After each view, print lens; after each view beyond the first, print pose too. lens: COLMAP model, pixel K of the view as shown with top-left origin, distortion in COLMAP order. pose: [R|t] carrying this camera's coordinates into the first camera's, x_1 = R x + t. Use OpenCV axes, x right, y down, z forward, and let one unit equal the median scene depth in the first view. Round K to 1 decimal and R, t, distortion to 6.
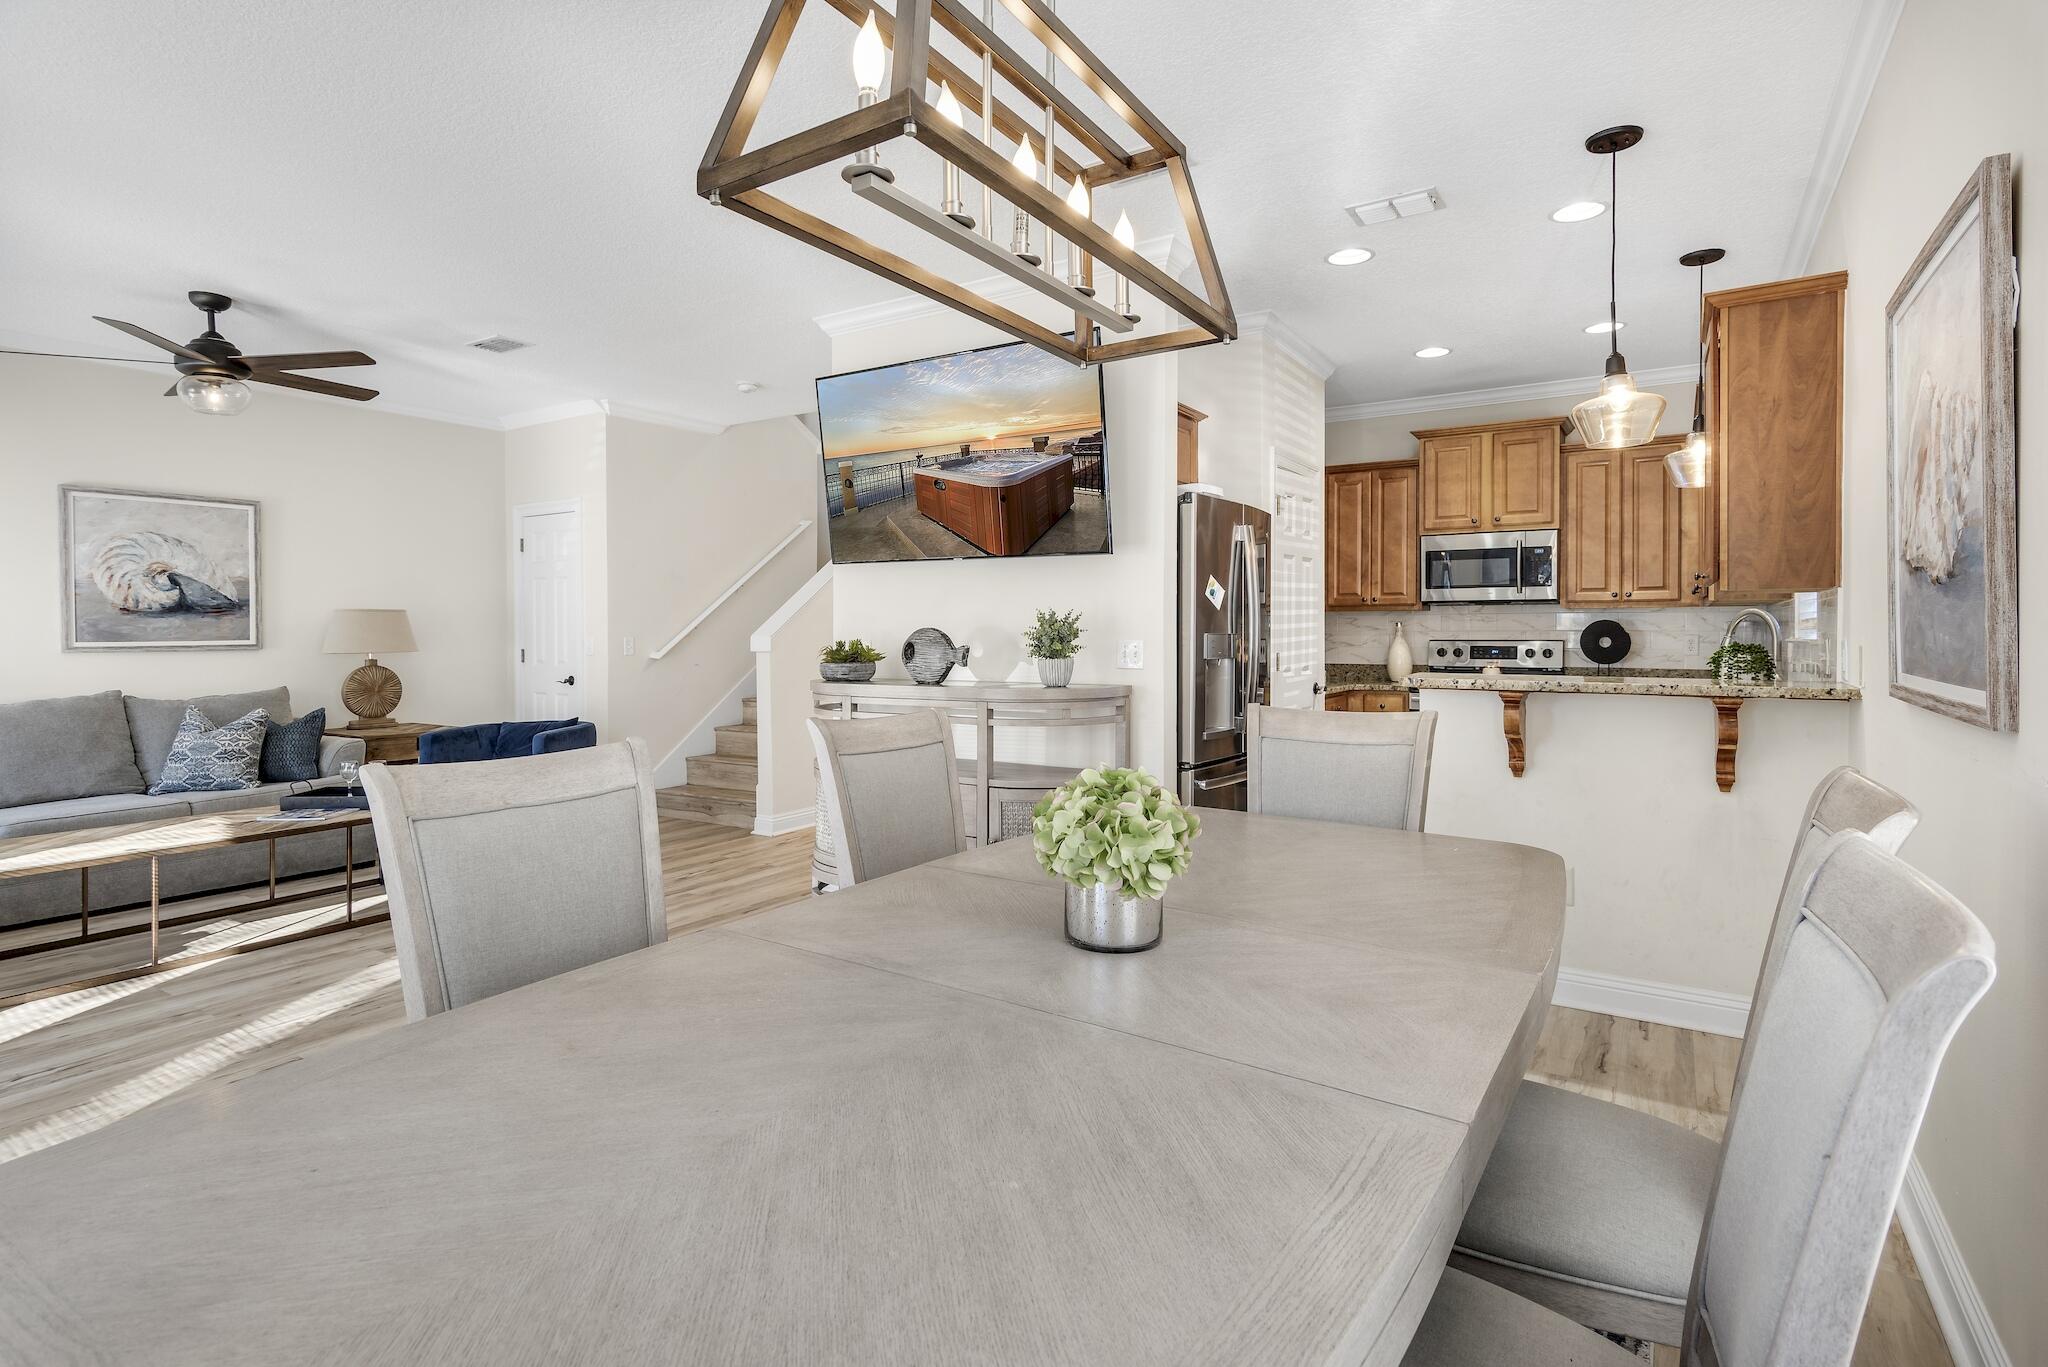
lens RADIAL K [[1012.7, 0, 1030.0], [0, 1012.7, 636.0], [0, 0, 1]] dist [0.005548, -0.000381]
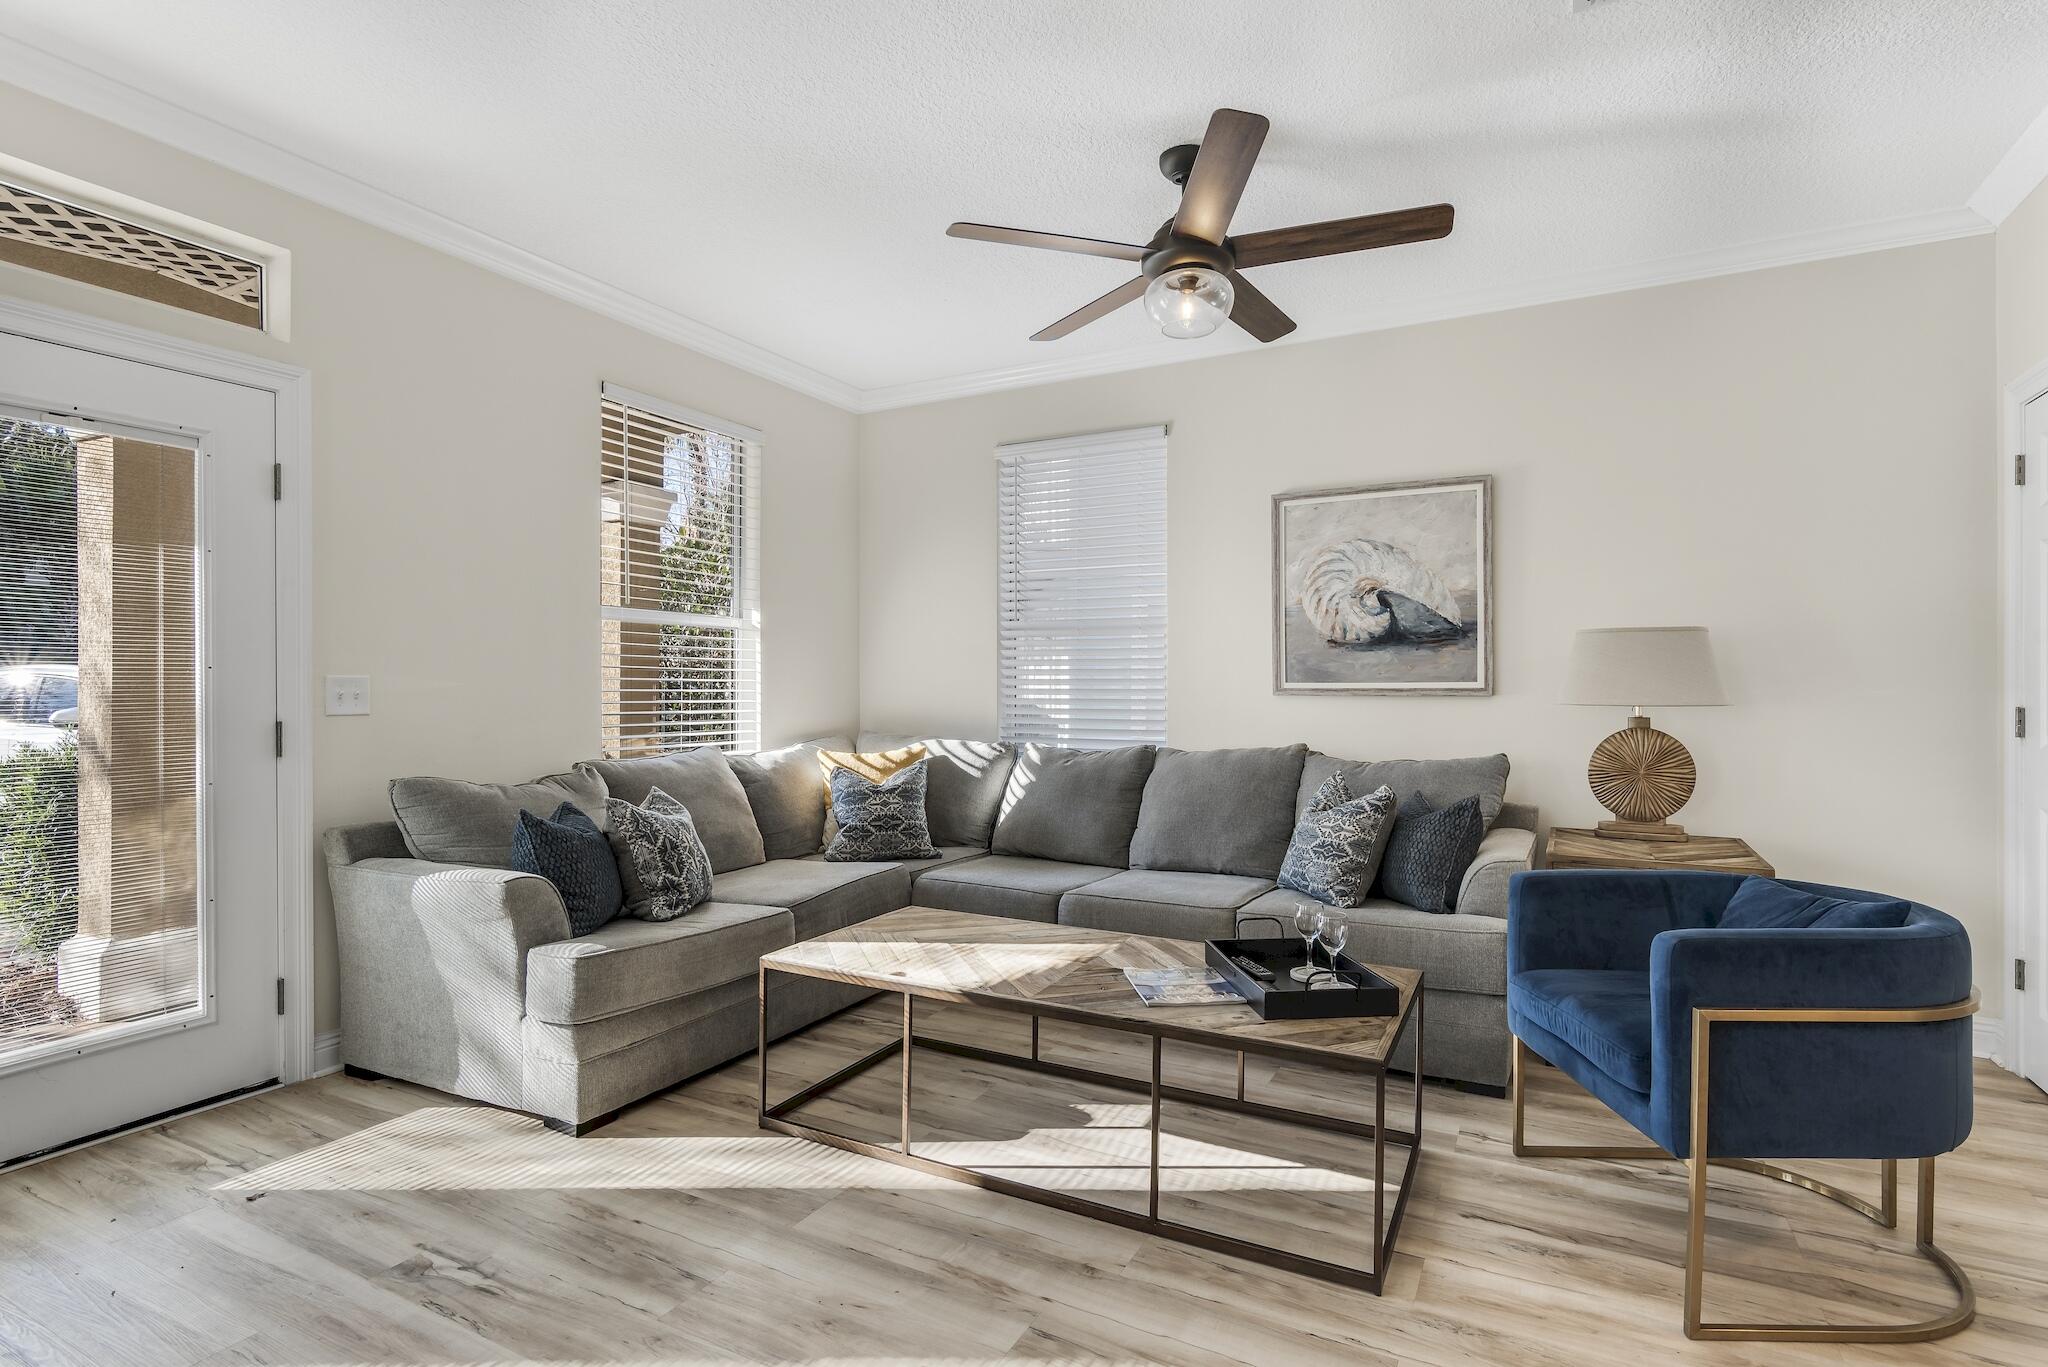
lens RADIAL K [[1012.7, 0, 1030.3], [0, 1012.7, 683.3], [0, 0, 1]] dist [0.005548, -0.000381]
pose [[0.079302, 0.000798, -0.996850, -0.127106], [-0.009261, 0.999957, 0.000064, 0.008200], [0.996808, 0.009227, 0.079306, 0.699307]]
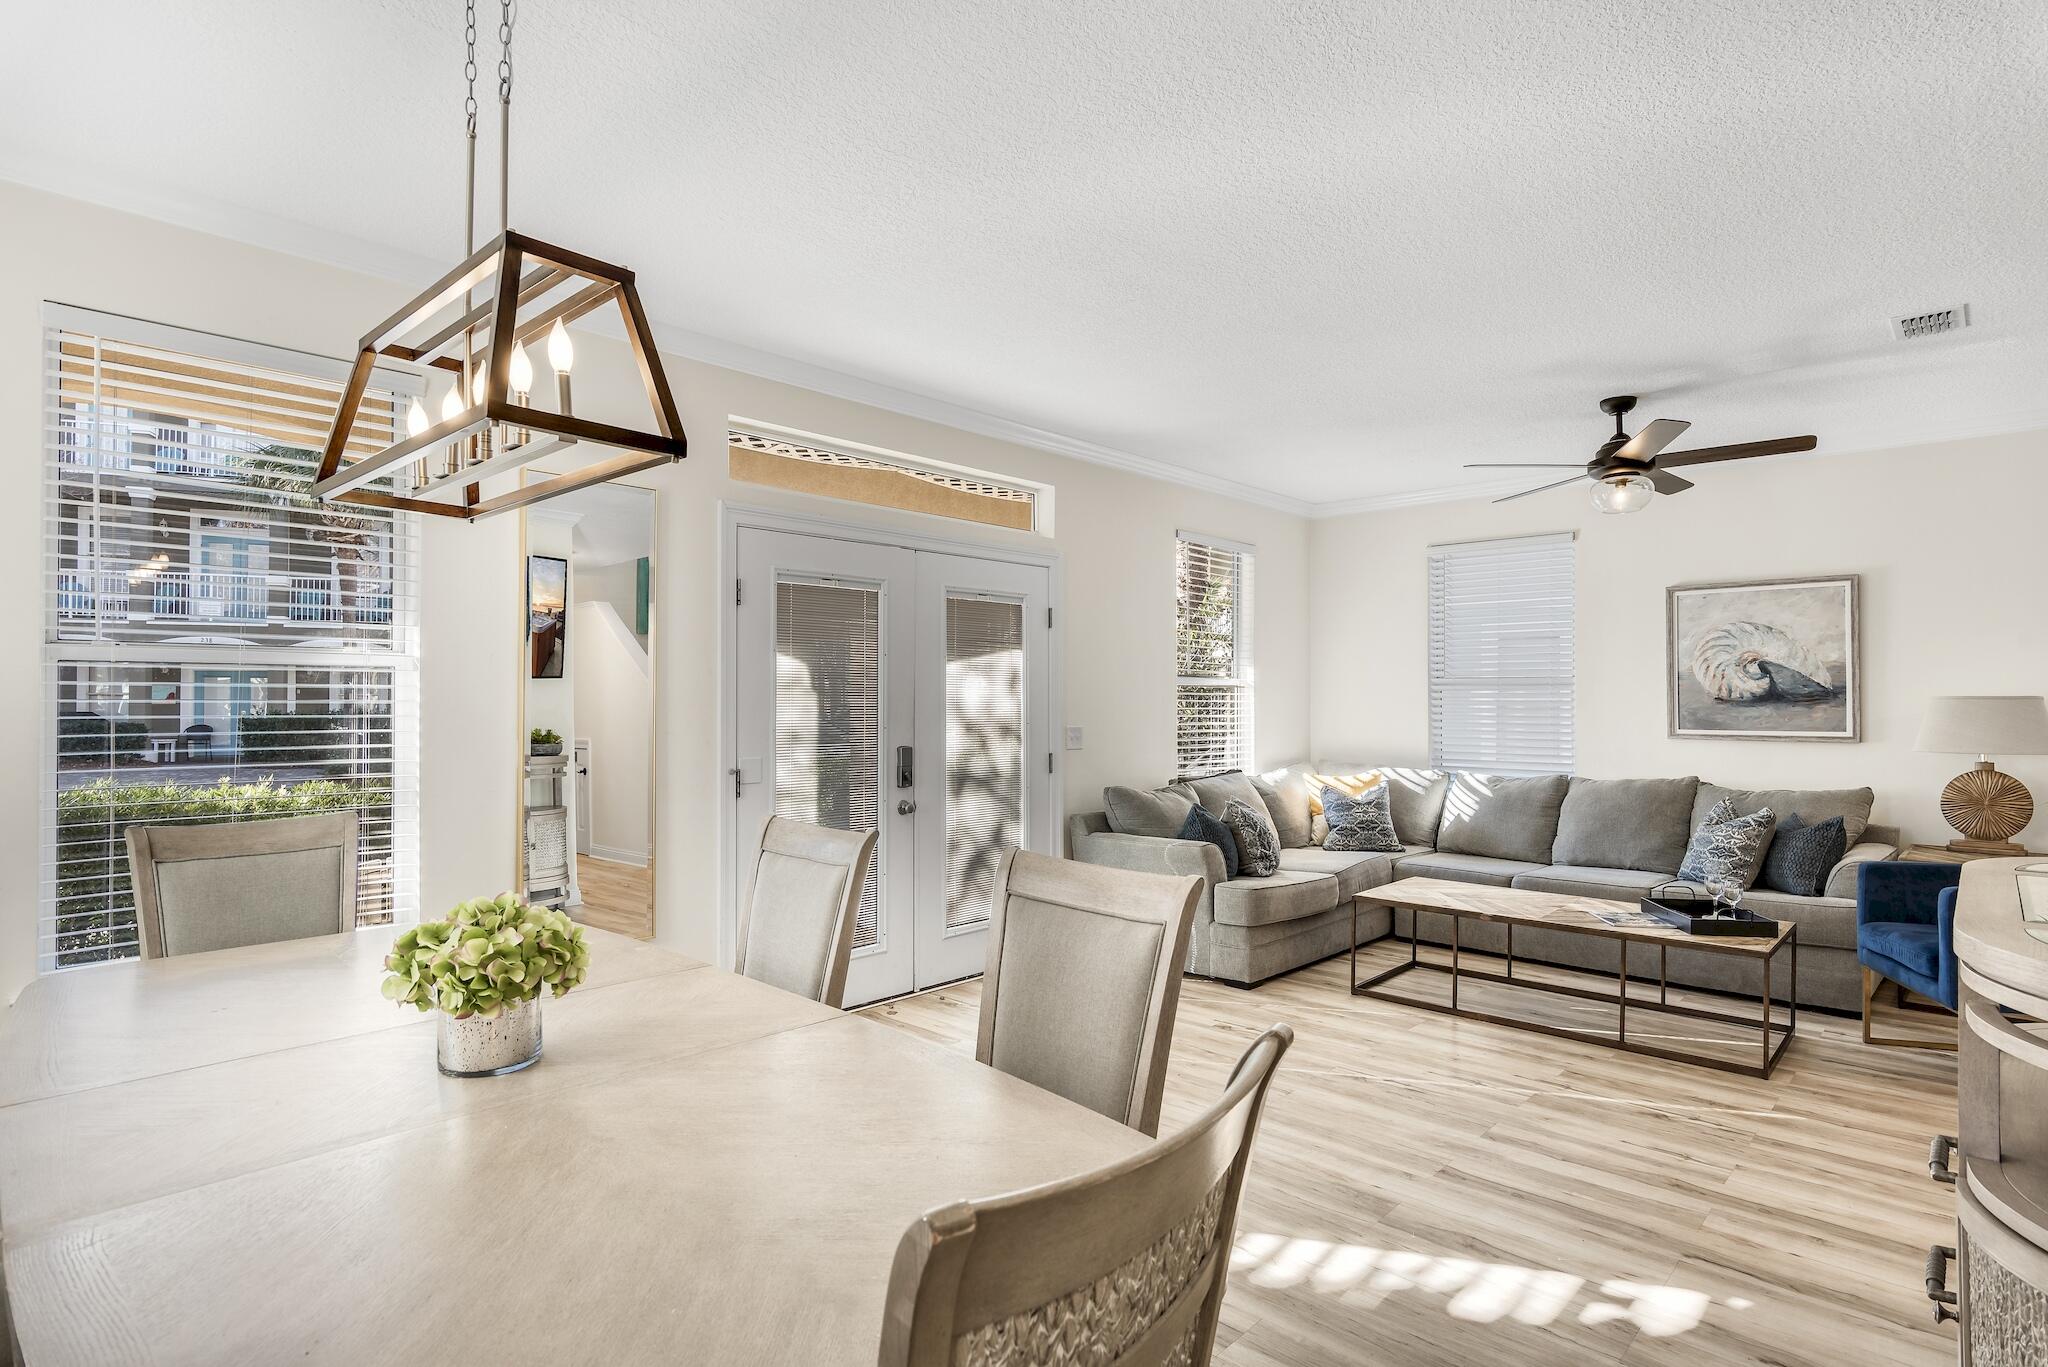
lens RADIAL K [[1067.8, 0, 1029.3], [0, 1067.8, 691.6], [0, 0, 1]] dist [0.004138, 0.000994]
pose [[-0.180436, -0.005882, -0.983569, 0.303075], [-0.010355, 0.999938, -0.004080, -0.021684], [0.983532, 0.009449, -0.180486, 0.501998]]
